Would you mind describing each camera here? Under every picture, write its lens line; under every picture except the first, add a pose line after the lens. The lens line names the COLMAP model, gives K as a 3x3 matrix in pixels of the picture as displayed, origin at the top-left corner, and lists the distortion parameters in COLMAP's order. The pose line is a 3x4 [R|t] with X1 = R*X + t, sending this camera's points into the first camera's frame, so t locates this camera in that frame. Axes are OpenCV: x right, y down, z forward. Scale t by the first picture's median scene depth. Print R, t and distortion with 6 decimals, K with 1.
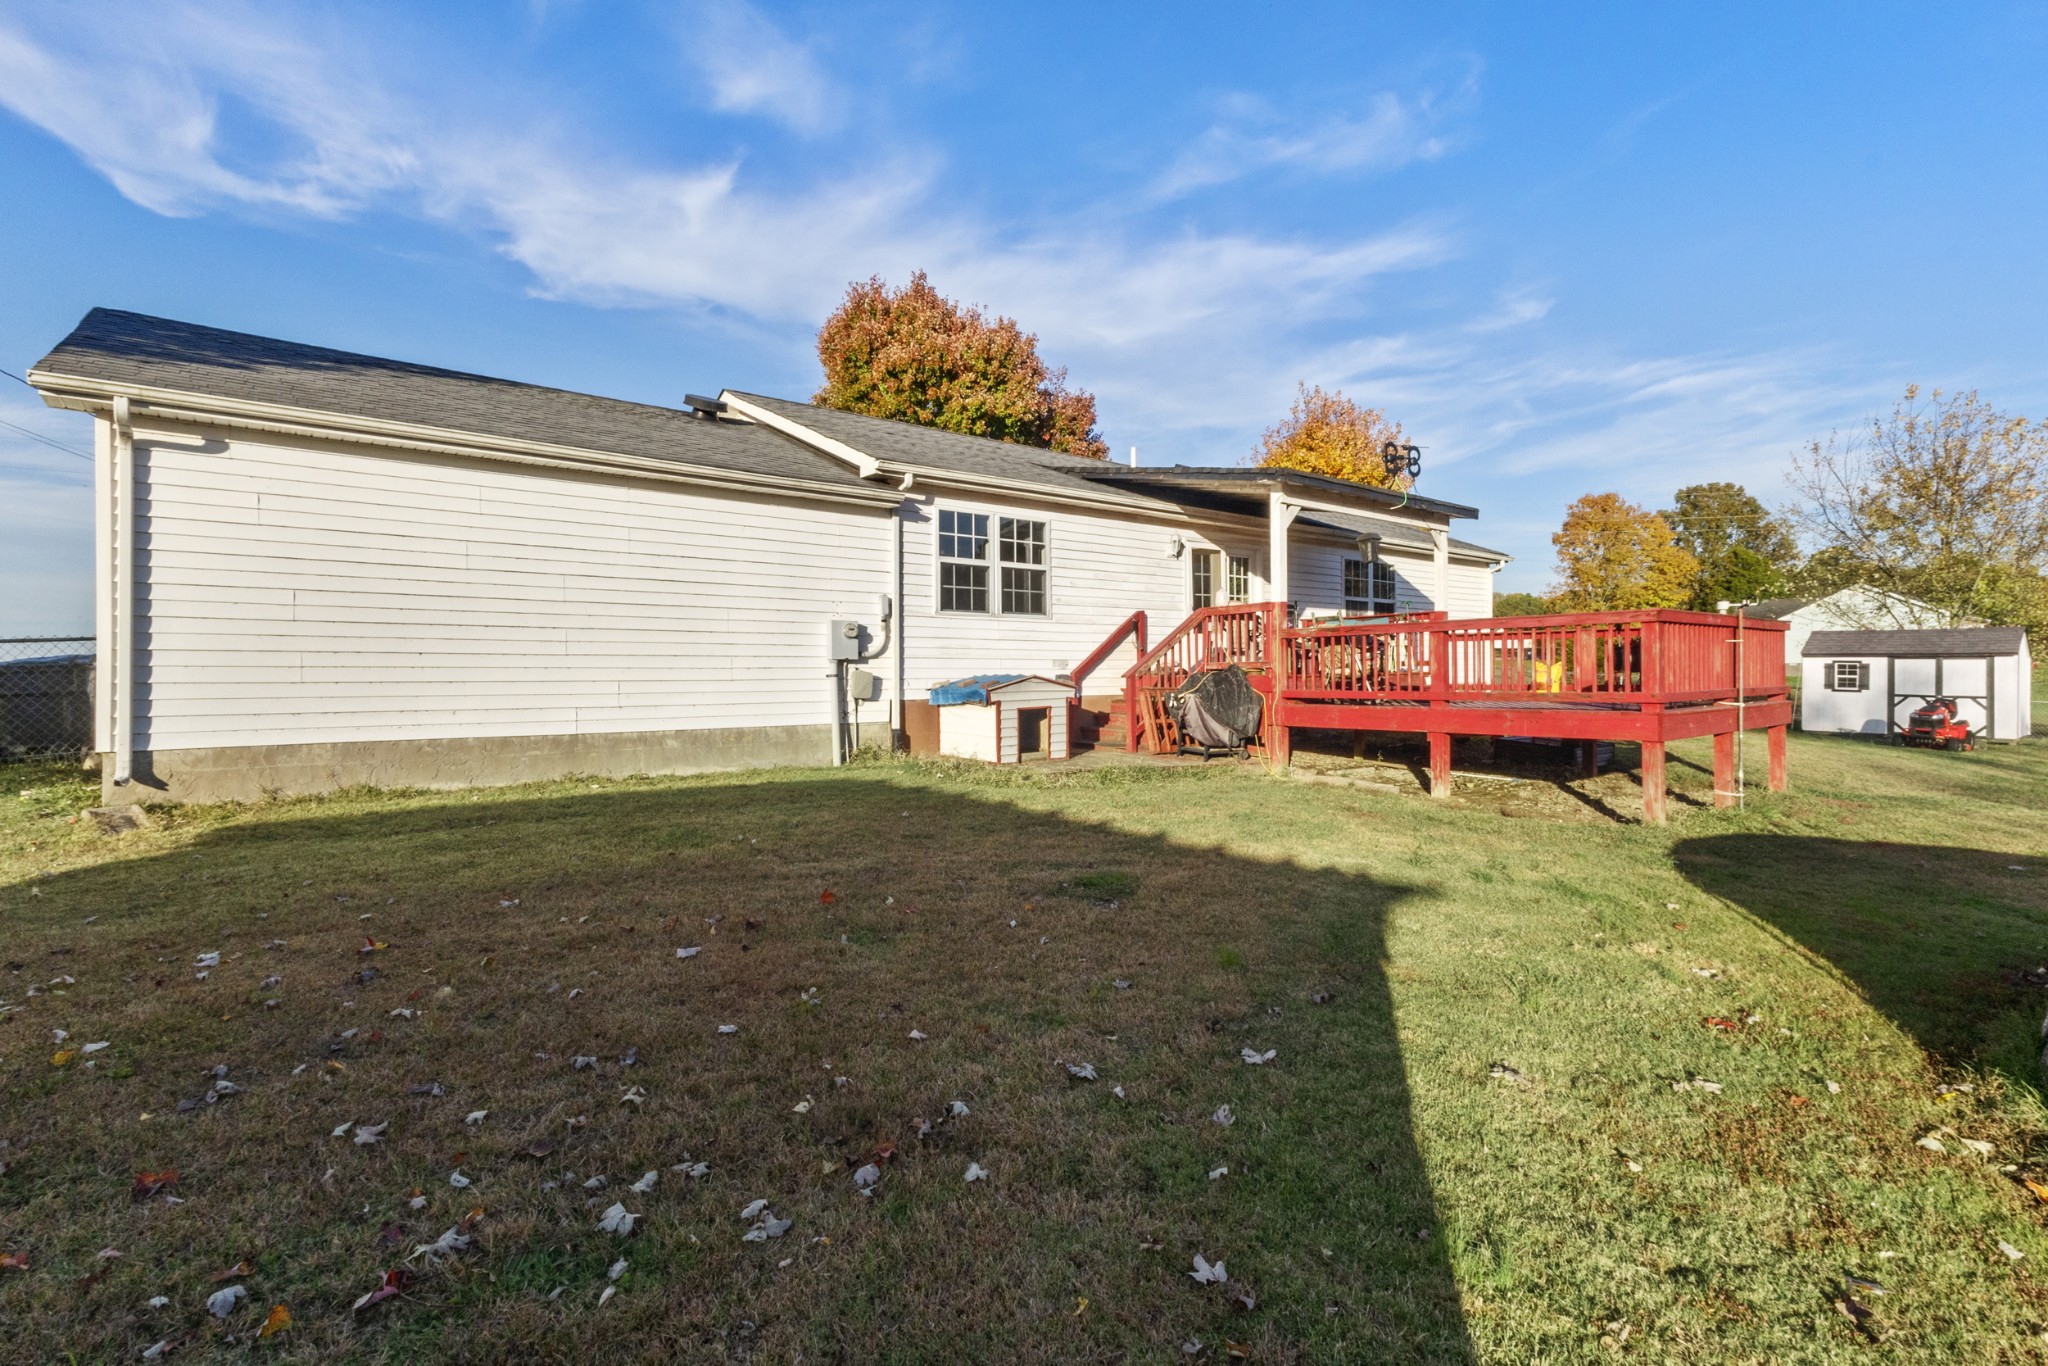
lens RADIAL K [[966.4, 0, 1016.6], [0, 966.4, 647.8], [0, 0, 1]] dist [-0.002922, -0.000384]
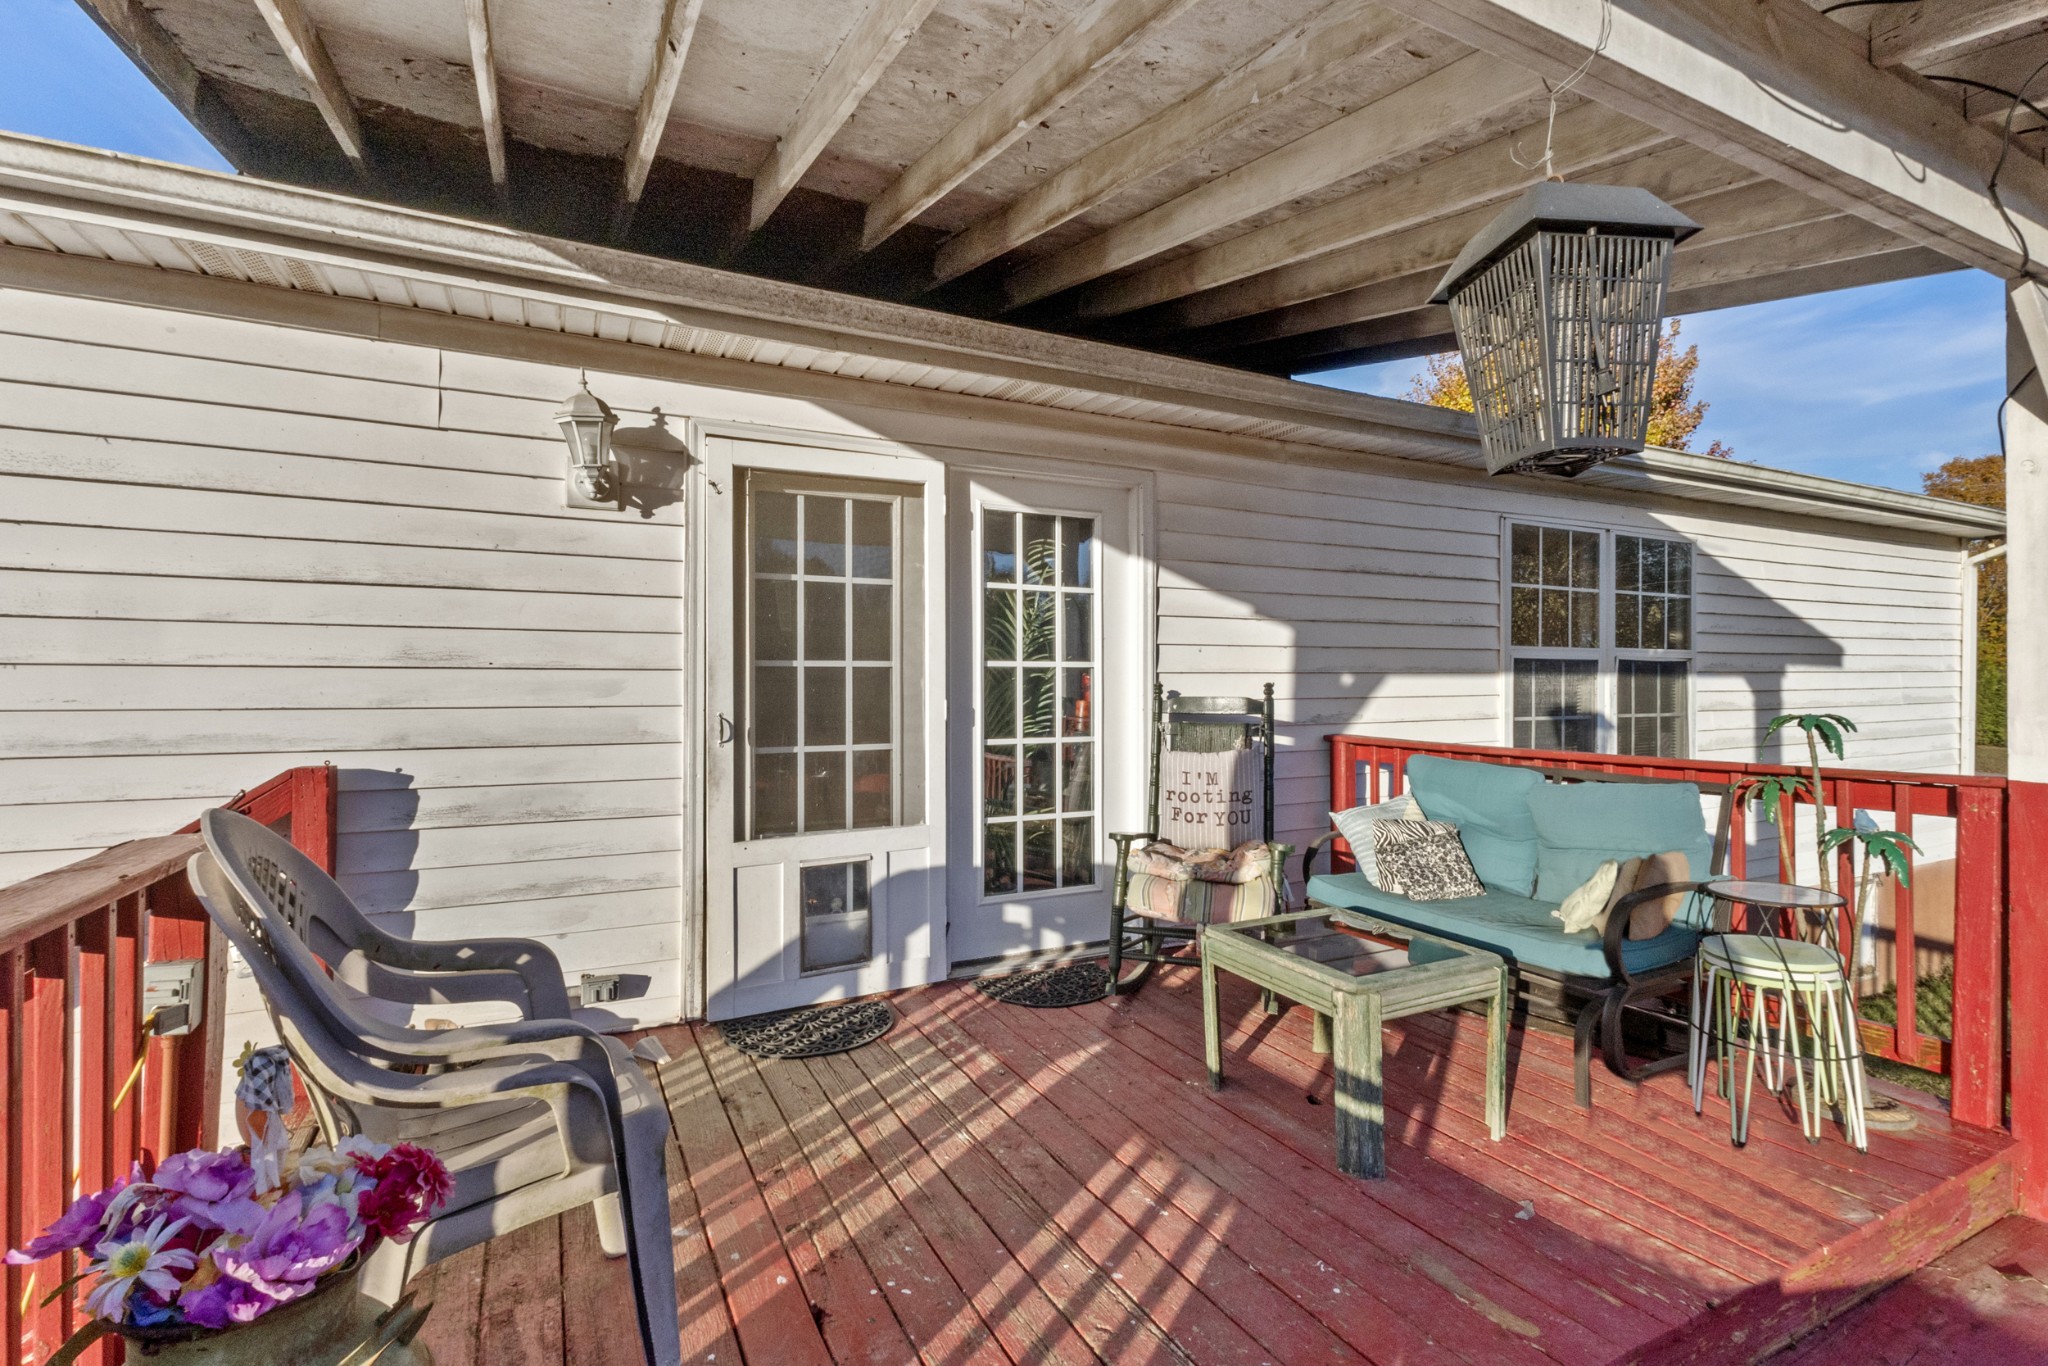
lens RADIAL K [[943.2, 0, 1011.7], [0, 943.2, 675.3], [0, 0, 1]] dist [-0.001521, -0.000124]
pose [[0.976306, -0.004743, -0.216342, 0.264953], [0.004438, 0.999988, -0.001896, -0.047314], [0.216349, 0.000891, 0.976316, 0.715719]]
